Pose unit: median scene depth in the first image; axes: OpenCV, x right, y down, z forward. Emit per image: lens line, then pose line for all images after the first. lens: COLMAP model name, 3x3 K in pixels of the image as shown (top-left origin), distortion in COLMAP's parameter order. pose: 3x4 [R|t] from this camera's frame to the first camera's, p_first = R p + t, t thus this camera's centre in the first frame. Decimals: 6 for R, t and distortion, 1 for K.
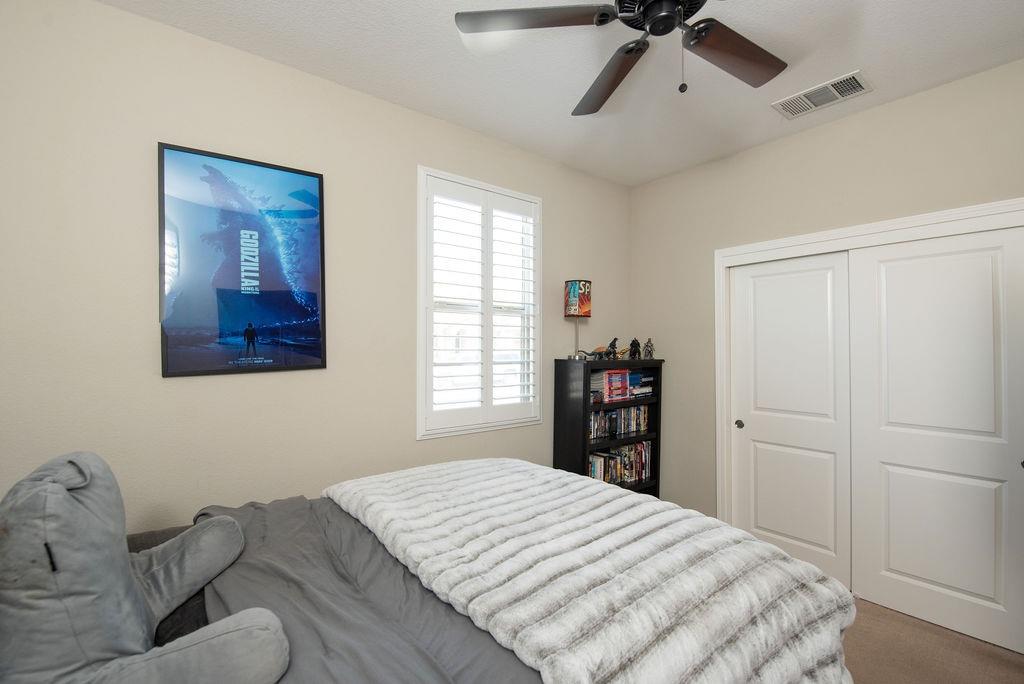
lens RADIAL K [[449.6, 0, 505.4], [0, 449.6, 341.5], [0, 0, 1]] dist [0.000193, -0.010332]
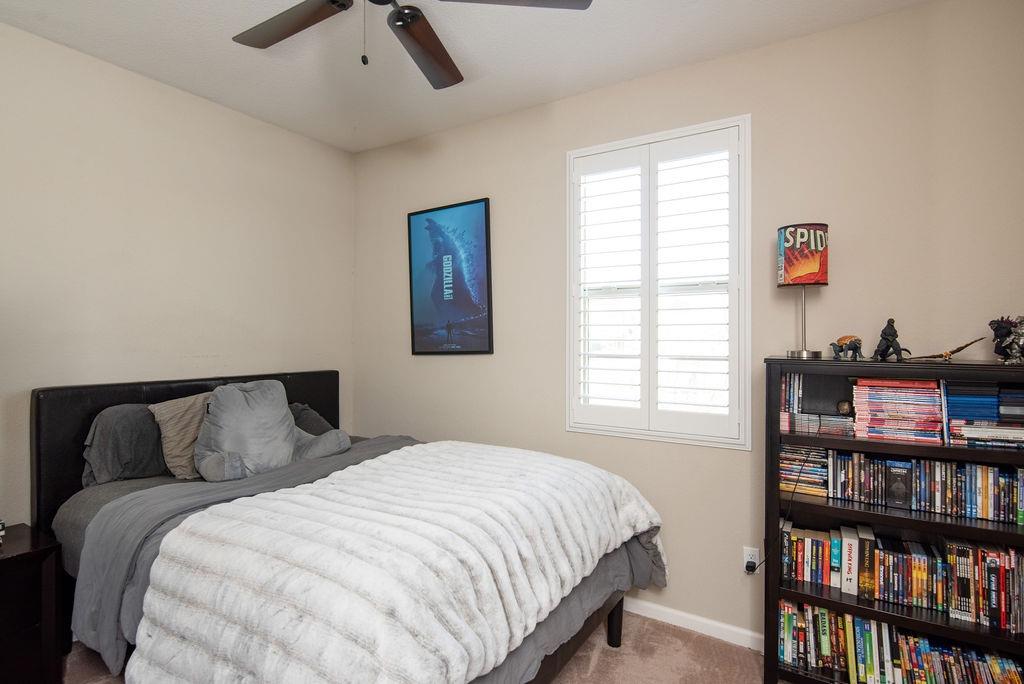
lens RADIAL K [[492.2, 0, 512.0], [0, 492.2, 342.0], [0, 0, 1]] dist [-0.000166, -0.000022]
pose [[0.365415, 0.008155, -0.930809, 0.692026], [0.008873, 0.999886, 0.012244, 0.008415], [0.930802, -0.012733, 0.365301, 0.439728]]
